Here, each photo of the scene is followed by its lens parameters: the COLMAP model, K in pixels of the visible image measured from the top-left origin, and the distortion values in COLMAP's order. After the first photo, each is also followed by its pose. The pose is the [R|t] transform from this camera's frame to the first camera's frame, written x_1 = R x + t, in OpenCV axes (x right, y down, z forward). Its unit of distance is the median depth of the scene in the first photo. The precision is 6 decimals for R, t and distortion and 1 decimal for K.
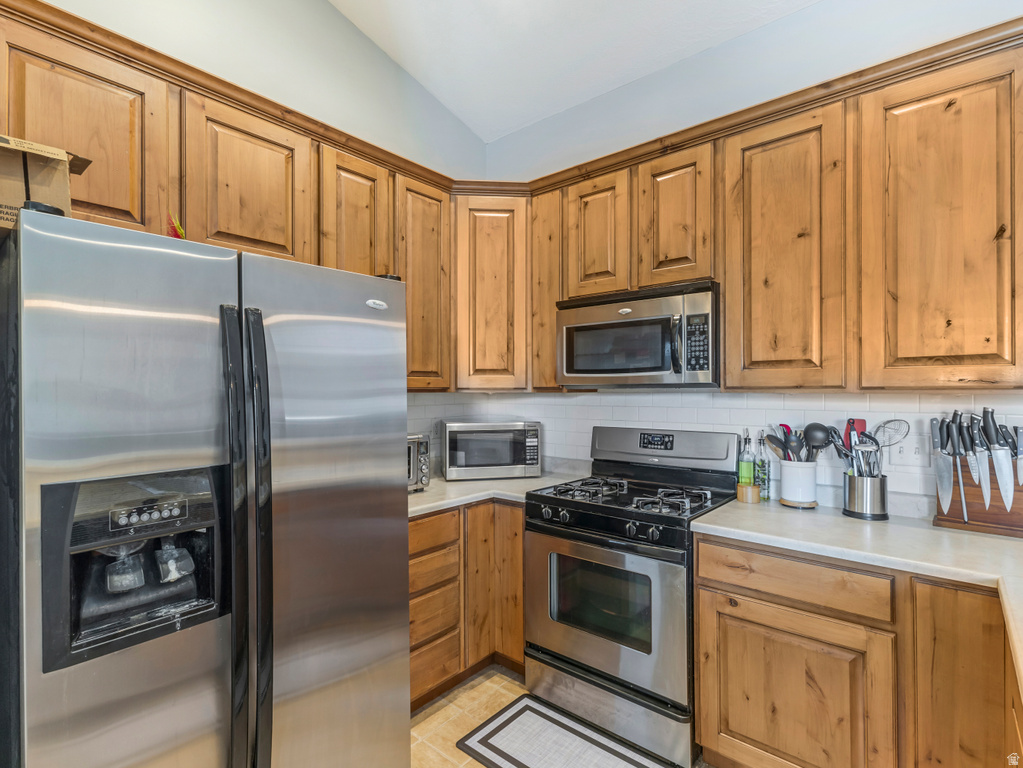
lens RADIAL K [[505.6, 0, 516.0], [0, 505.6, 385.3], [0, 0, 1]] dist [0.014300, -0.000328]
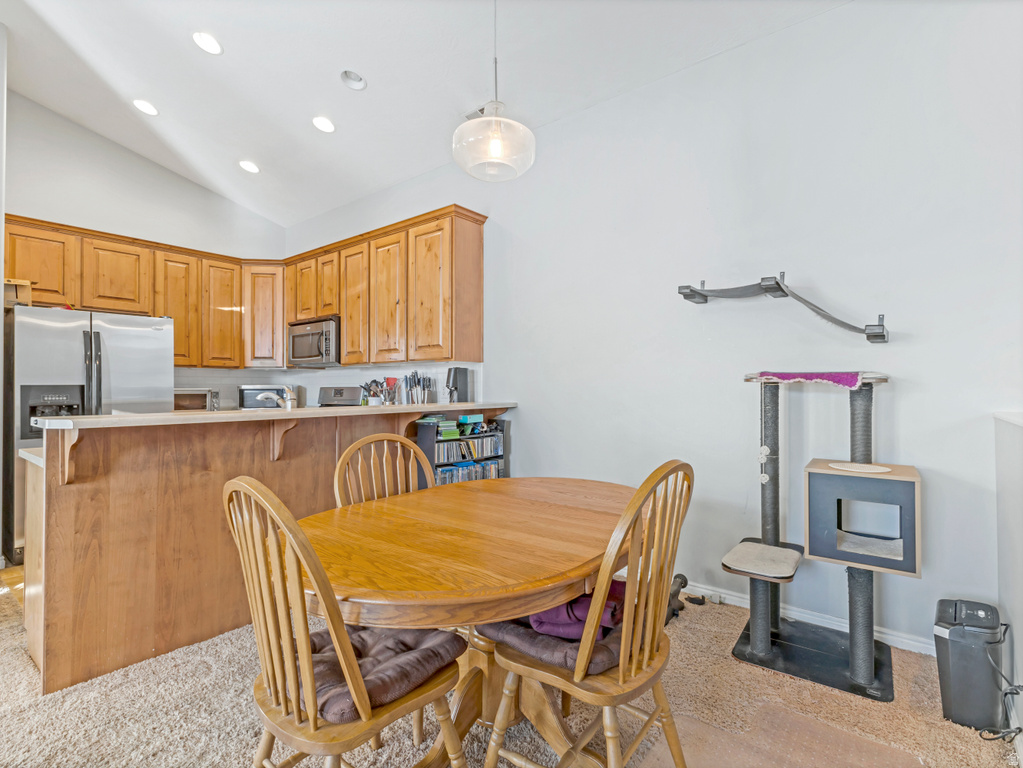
lens RADIAL K [[505.6, 0, 516.0], [0, 505.6, 385.3], [0, 0, 1]] dist [0.014300, -0.000328]
pose [[0.999939, 0.000691, 0.011054, 1.158580], [-0.000710, 0.999998, 0.001668, 0.093313], [-0.011053, -0.001676, 0.999938, -1.214874]]
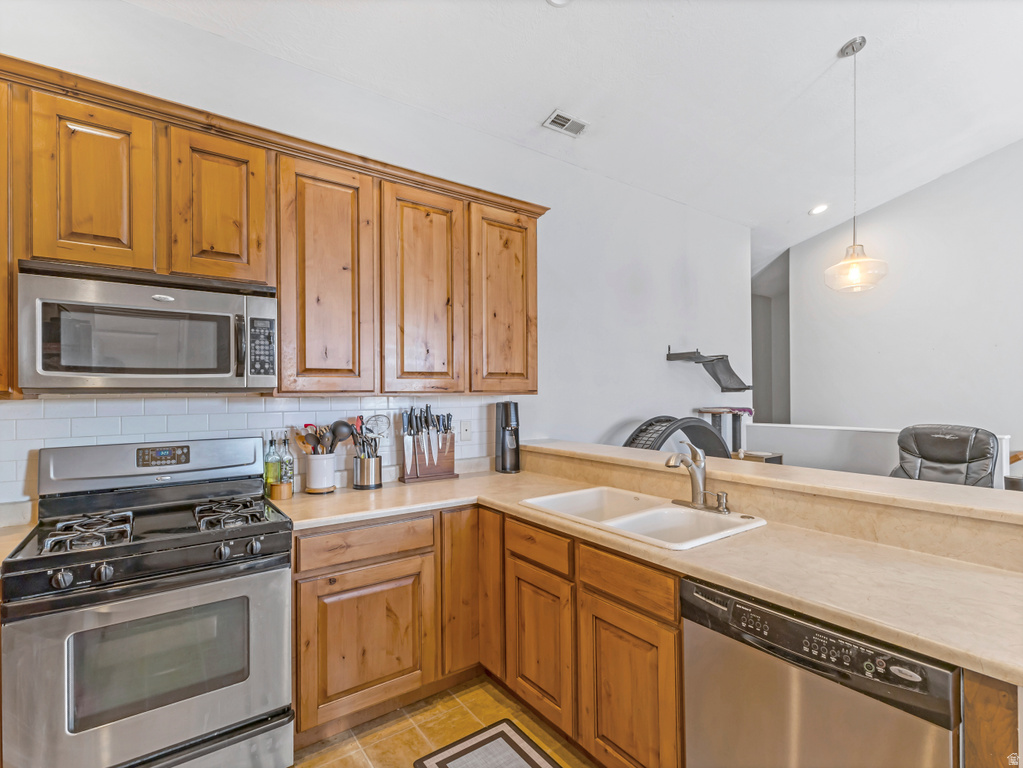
lens RADIAL K [[507.6, 0, 515.2], [0, 507.6, 387.3], [0, 0, 1]] dist [0.019083, 0.000173]
pose [[0.249188, 0.011324, 0.968389, -0.490197], [-0.002144, 0.999936, -0.011141, 0.005597], [-0.968453, 0.000700, 0.249196, 0.272123]]
